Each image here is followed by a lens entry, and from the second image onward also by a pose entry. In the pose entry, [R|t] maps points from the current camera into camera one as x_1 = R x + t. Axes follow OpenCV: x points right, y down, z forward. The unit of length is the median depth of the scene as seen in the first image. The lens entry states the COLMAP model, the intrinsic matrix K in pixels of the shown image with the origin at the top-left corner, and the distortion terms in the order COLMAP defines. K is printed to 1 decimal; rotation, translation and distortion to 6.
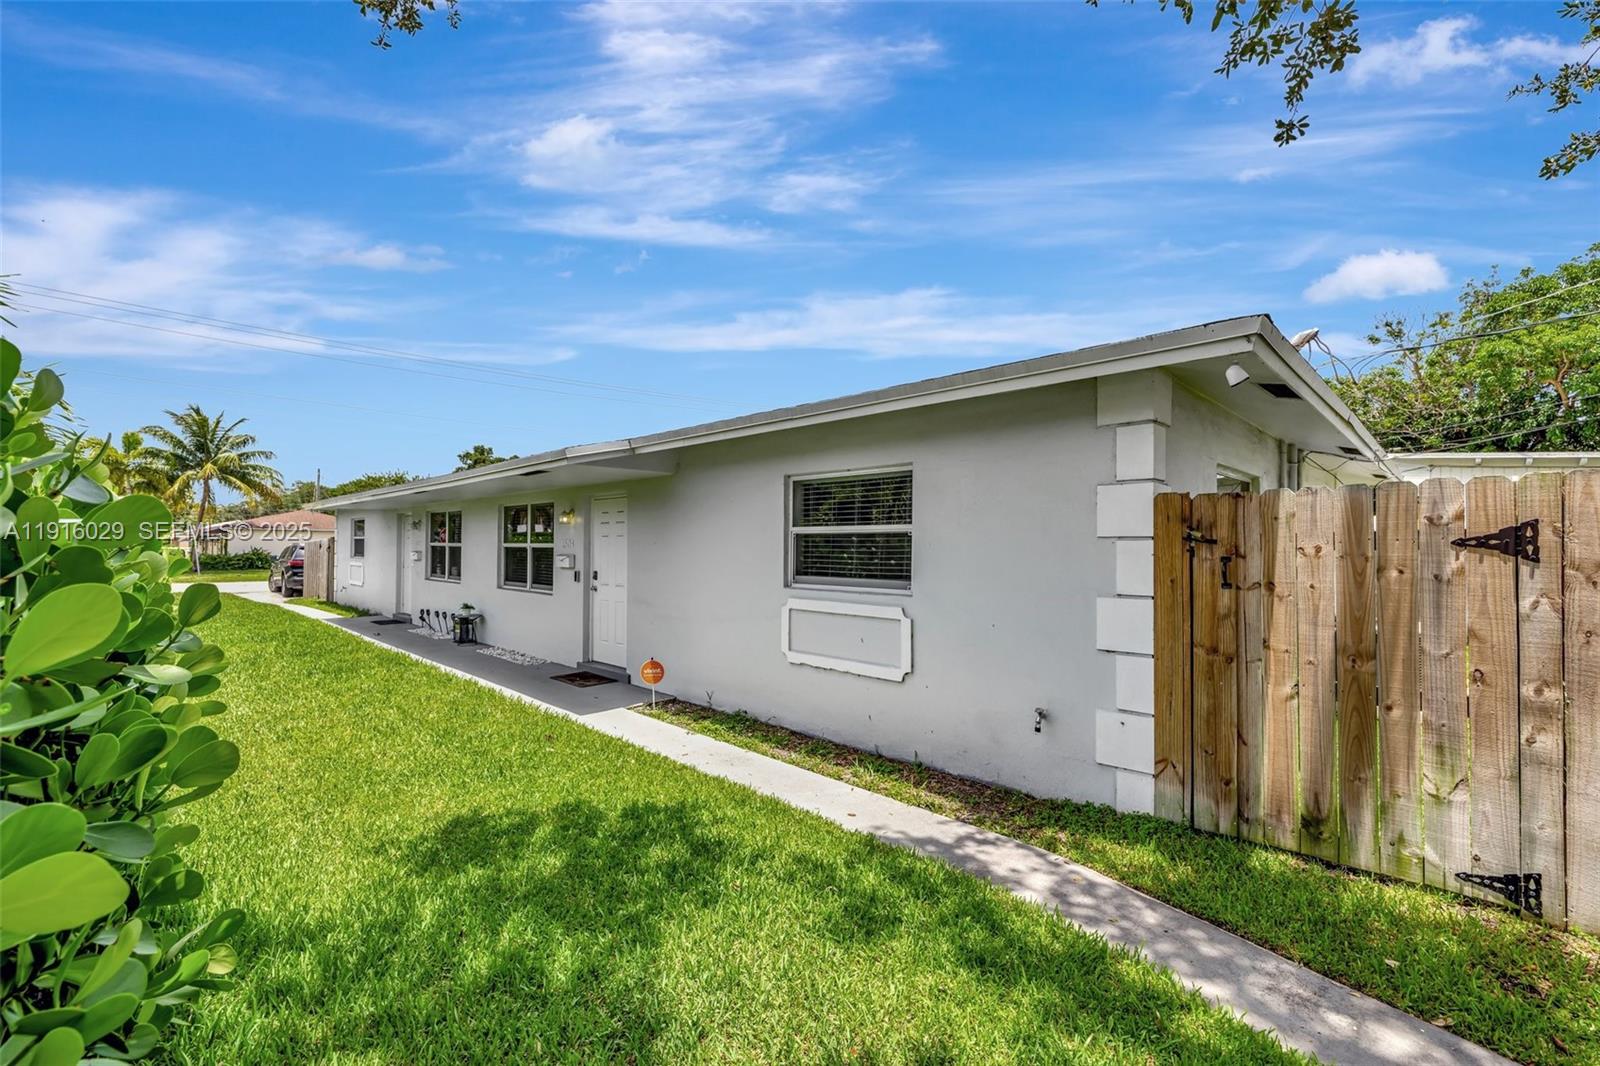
lens RADIAL K [[669.5, 0, 743.8], [0, 669.5, 542.4], [0, 0, 1]] dist [0.001882, -0.000329]
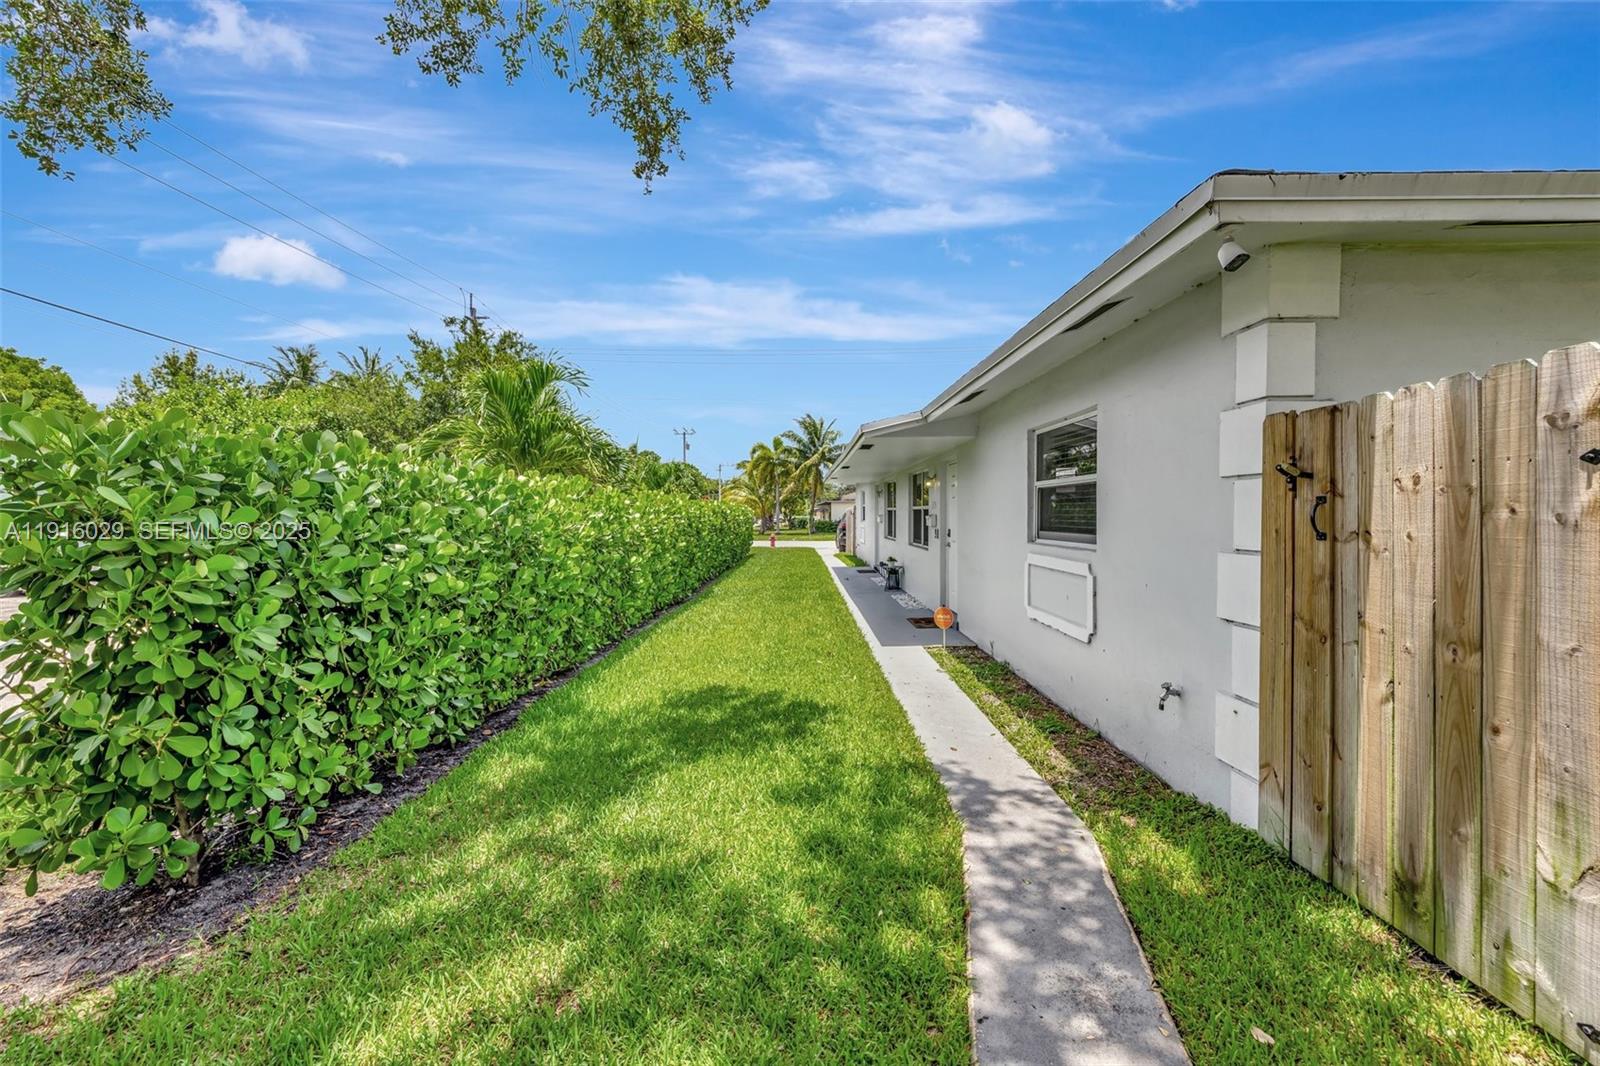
lens RADIAL K [[680.3, 0, 837.0], [0, 680.3, 534.5], [0, 0, 1]] dist [0.000424, 0.000394]
pose [[0.717493, 0.008119, -0.696518, 0.861063], [0.015601, 0.999494, 0.027721, 0.034469], [0.696390, -0.030756, 0.717004, 0.114537]]
